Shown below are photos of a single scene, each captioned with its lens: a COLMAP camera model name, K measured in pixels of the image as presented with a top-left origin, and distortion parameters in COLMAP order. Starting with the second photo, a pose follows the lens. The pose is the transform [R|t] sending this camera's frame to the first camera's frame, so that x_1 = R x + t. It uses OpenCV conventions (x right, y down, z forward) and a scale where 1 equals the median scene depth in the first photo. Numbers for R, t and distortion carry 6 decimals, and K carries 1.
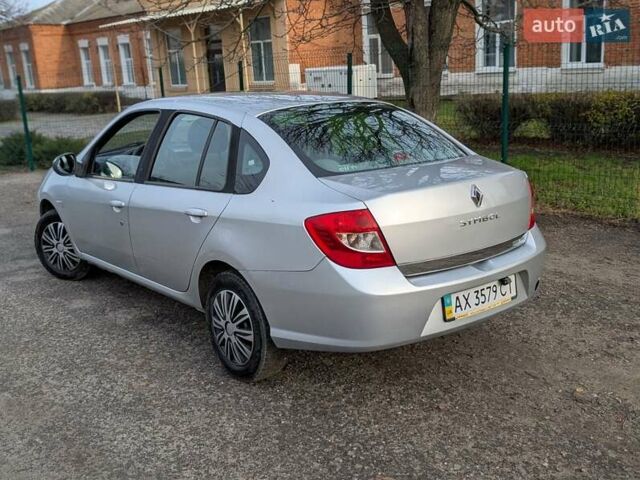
lens RADIAL K [[700.6, 0, 320.0], [0, 700.6, 240.0], [0, 0, 1]] dist [0.112436, -0.328588]
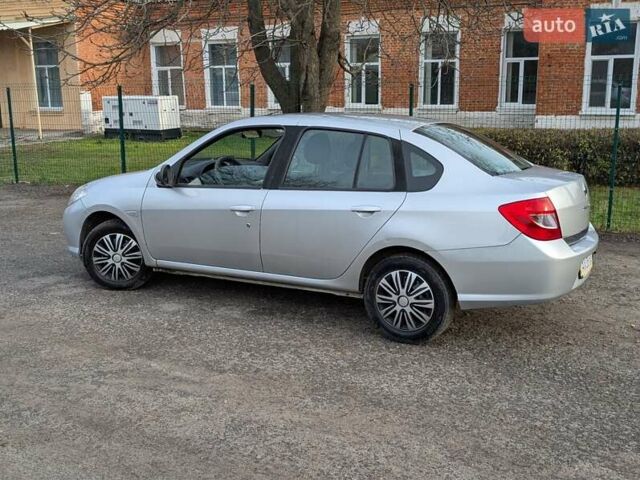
lens RADIAL K [[700.6, 0, 320.0], [0, 700.6, 240.0], [0, 0, 1]] dist [0.112436, -0.328588]
pose [[0.919138, -0.033092, 0.392542, -0.743718], [0.052315, 0.997893, -0.038371, 0.057975], [-0.390446, 0.055804, 0.918933, -0.081857]]
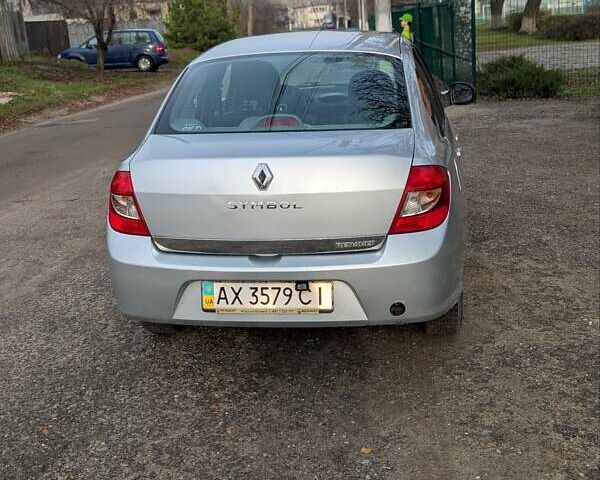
lens RADIAL K [[876.4, 0, 286.3], [0, 876.4, 237.1], [0, 0, 1]] dist [0.192622, -0.799943]
pose [[0.671890, 0.183151, -0.717649, 0.913180], [-0.141439, 0.982840, 0.118409, -0.108674], [0.727021, 0.021946, 0.686265, 0.273176]]
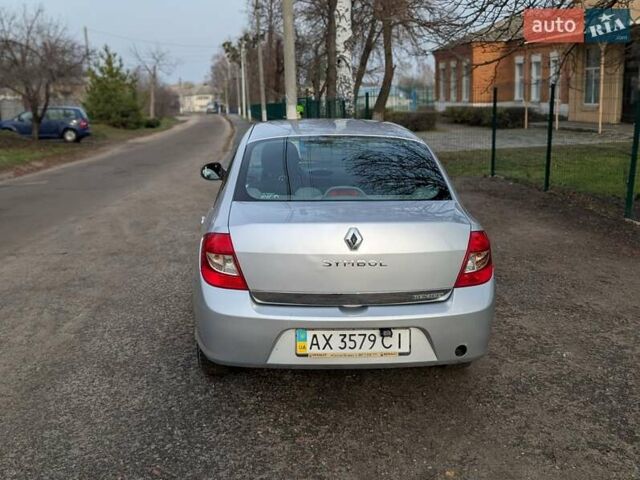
lens RADIAL K [[707.6, 0, 320.2], [0, 707.6, 222.4], [0, 0, 1]] dist [0.101503, -0.288748]
pose [[0.807539, 0.133461, -0.574516, 0.682670], [-0.158567, 0.987327, 0.006476, -0.076861], [0.568100, 0.085869, 0.818467, 0.141233]]
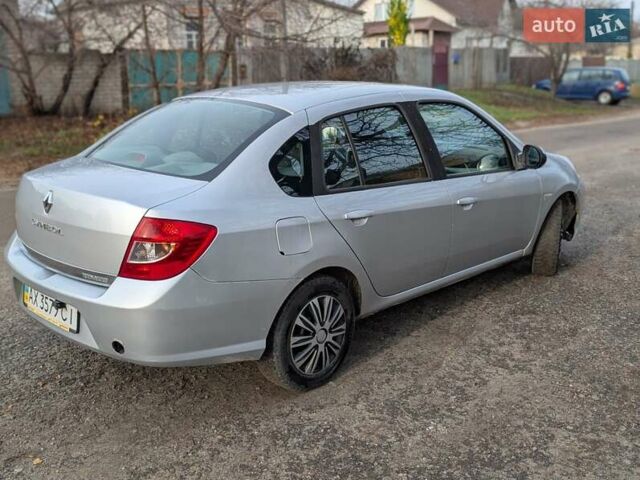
lens RADIAL K [[700.6, 0, 320.0], [0, 700.6, 240.0], [0, 0, 1]] dist [0.112436, -0.328588]
pose [[0.105178, 0.280021, -0.954215, 1.085540], [-0.229448, 0.940480, 0.250699, -0.308797], [0.967621, 0.192575, 0.163168, 1.095925]]
